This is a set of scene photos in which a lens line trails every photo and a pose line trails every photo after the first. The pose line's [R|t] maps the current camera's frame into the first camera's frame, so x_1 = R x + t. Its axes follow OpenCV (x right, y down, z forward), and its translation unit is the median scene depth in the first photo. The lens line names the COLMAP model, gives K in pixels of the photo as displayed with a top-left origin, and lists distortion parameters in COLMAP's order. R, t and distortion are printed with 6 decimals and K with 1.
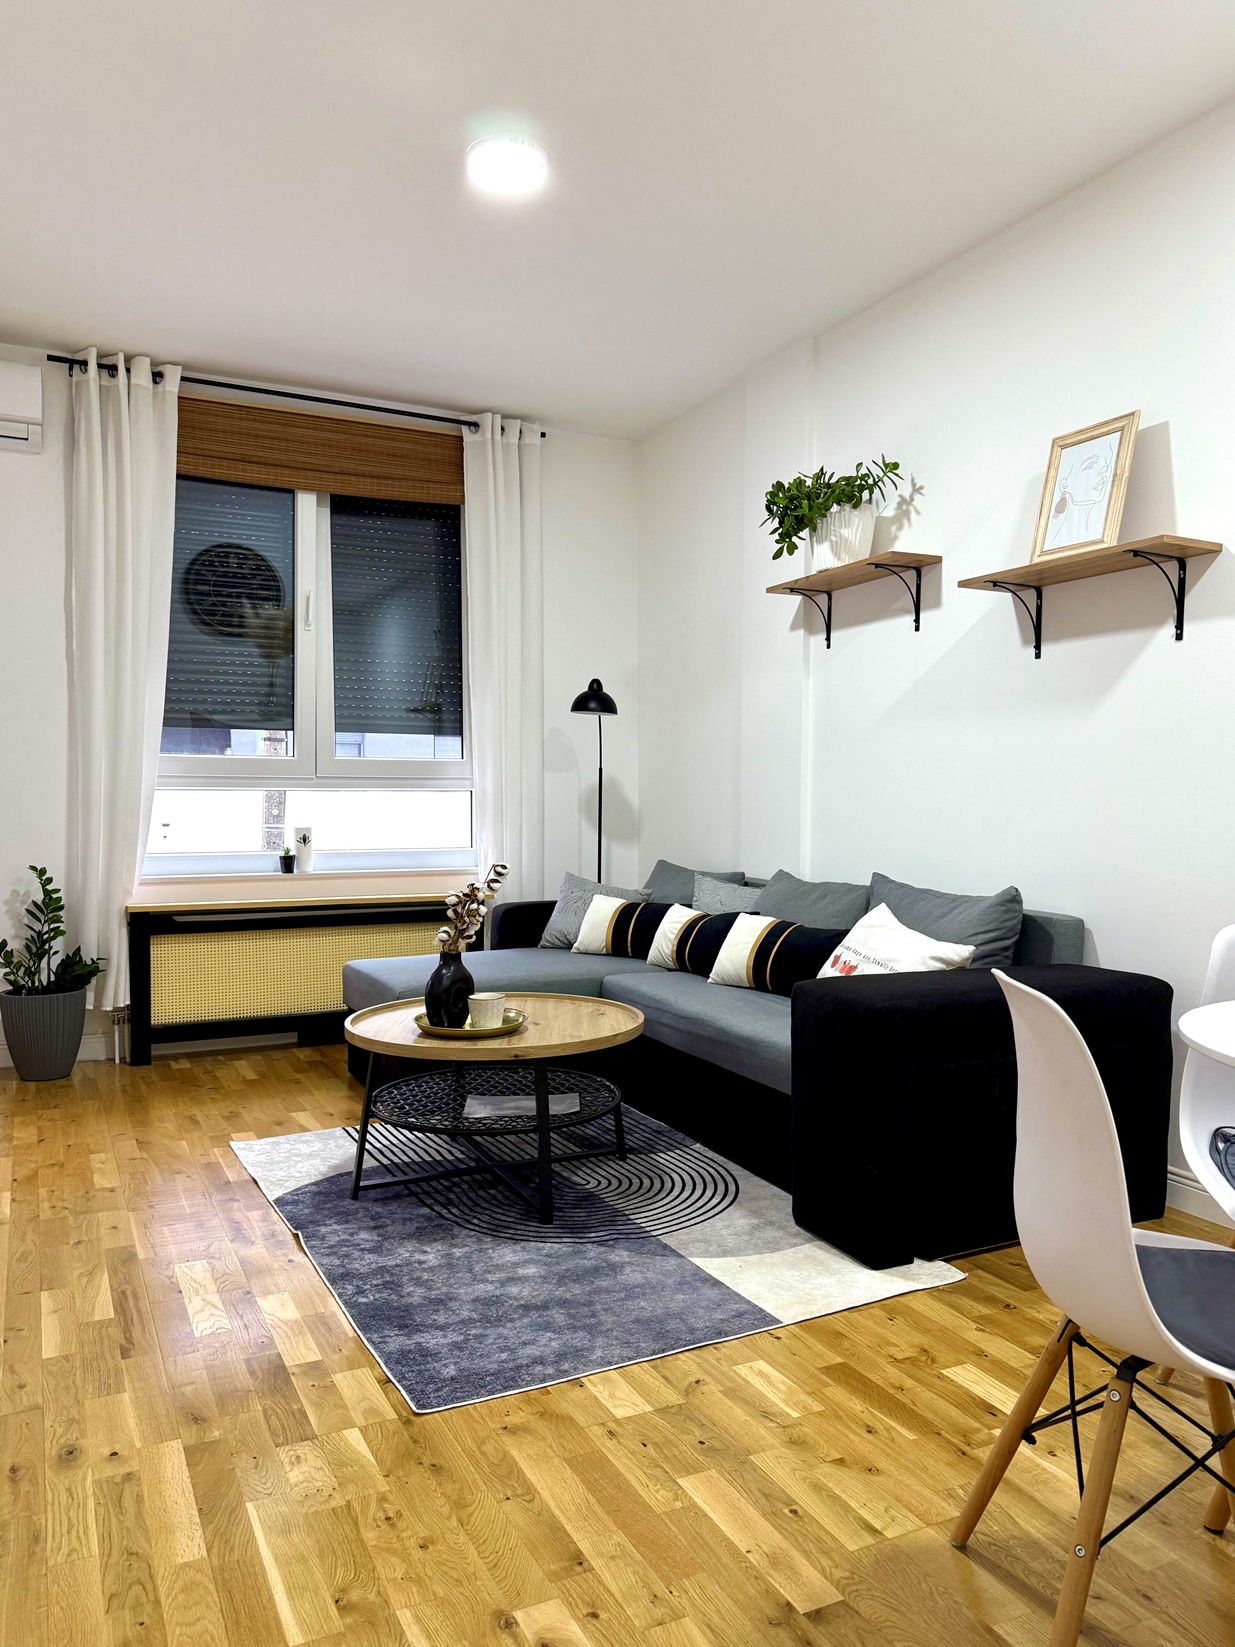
lens RADIAL K [[1186.3, 0, 628.6], [0, 1186.3, 825.8], [0, 0, 1]] dist [0.011820, -0.007664]
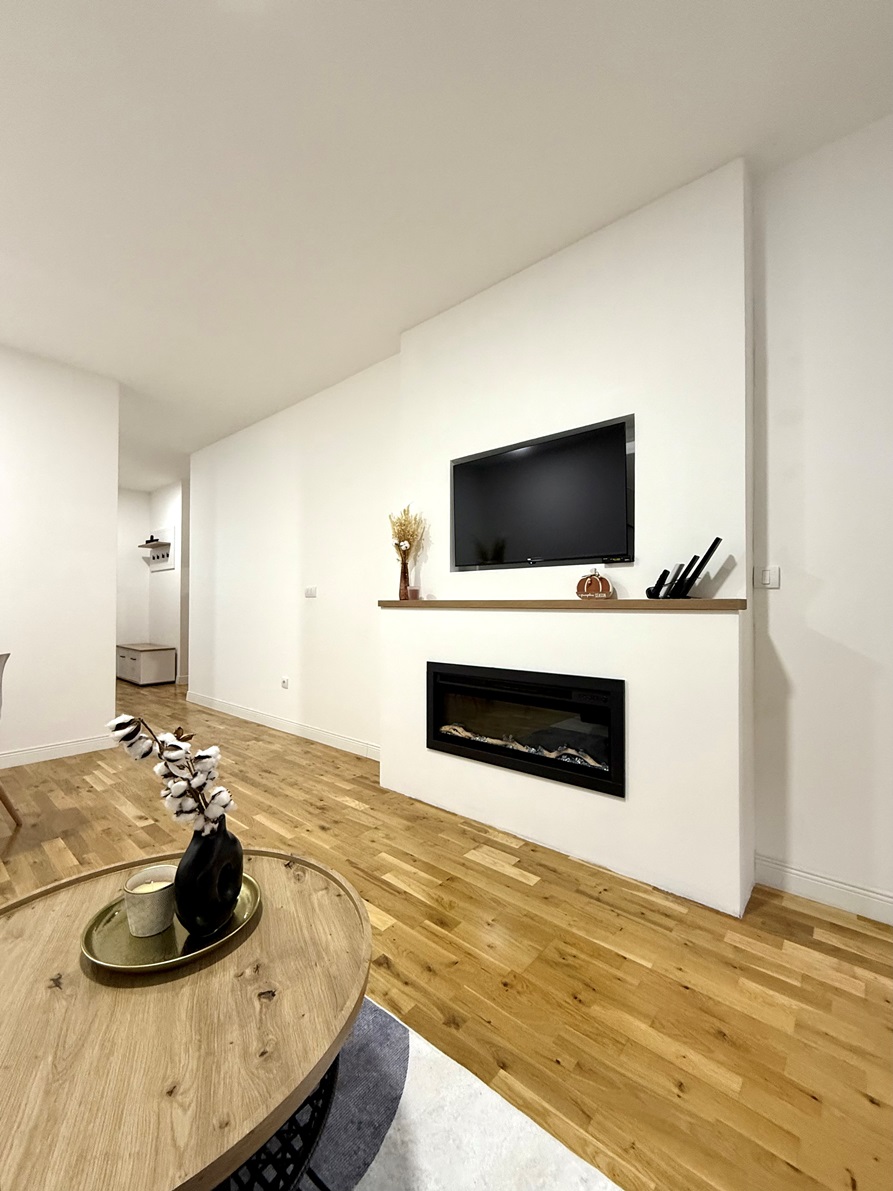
lens RADIAL K [[489.7, 0, 447.8], [0, 489.7, 588.7], [0, 0, 1]] dist [-0.002729, -0.000492]
pose [[-0.926709, -0.007898, -0.375698, -0.159143], [-0.006030, 0.999963, -0.006148, -0.038709], [0.375733, -0.003432, -0.926722, 1.235918]]
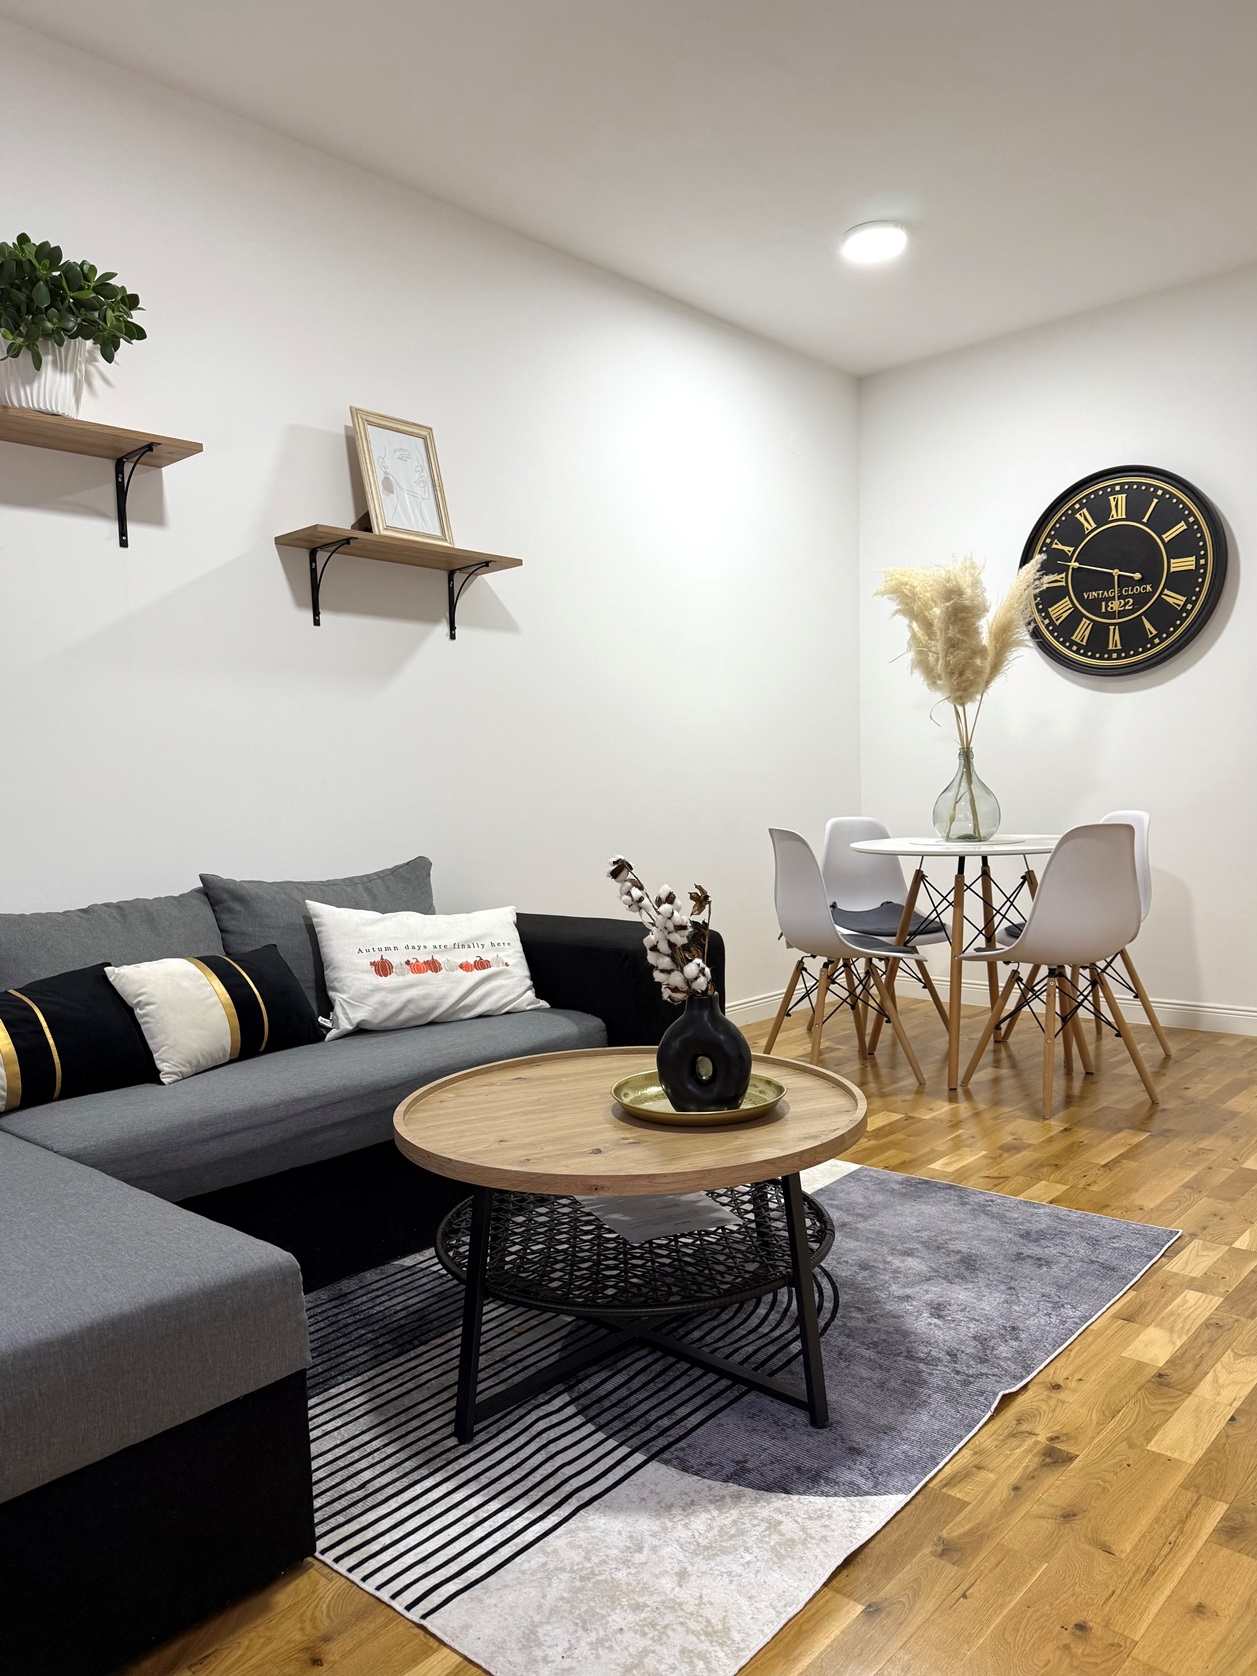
lens RADIAL K [[1207.1, 0, 638.0], [0, 1207.1, 838.5], [0, 0, 1]] dist [0.011820, -0.007664]
pose [[-0.361386, -0.042795, 0.931434, -0.678585], [0.040192, 0.997303, 0.061415, -0.021041], [-0.931550, 0.059631, -0.358691, 1.158494]]
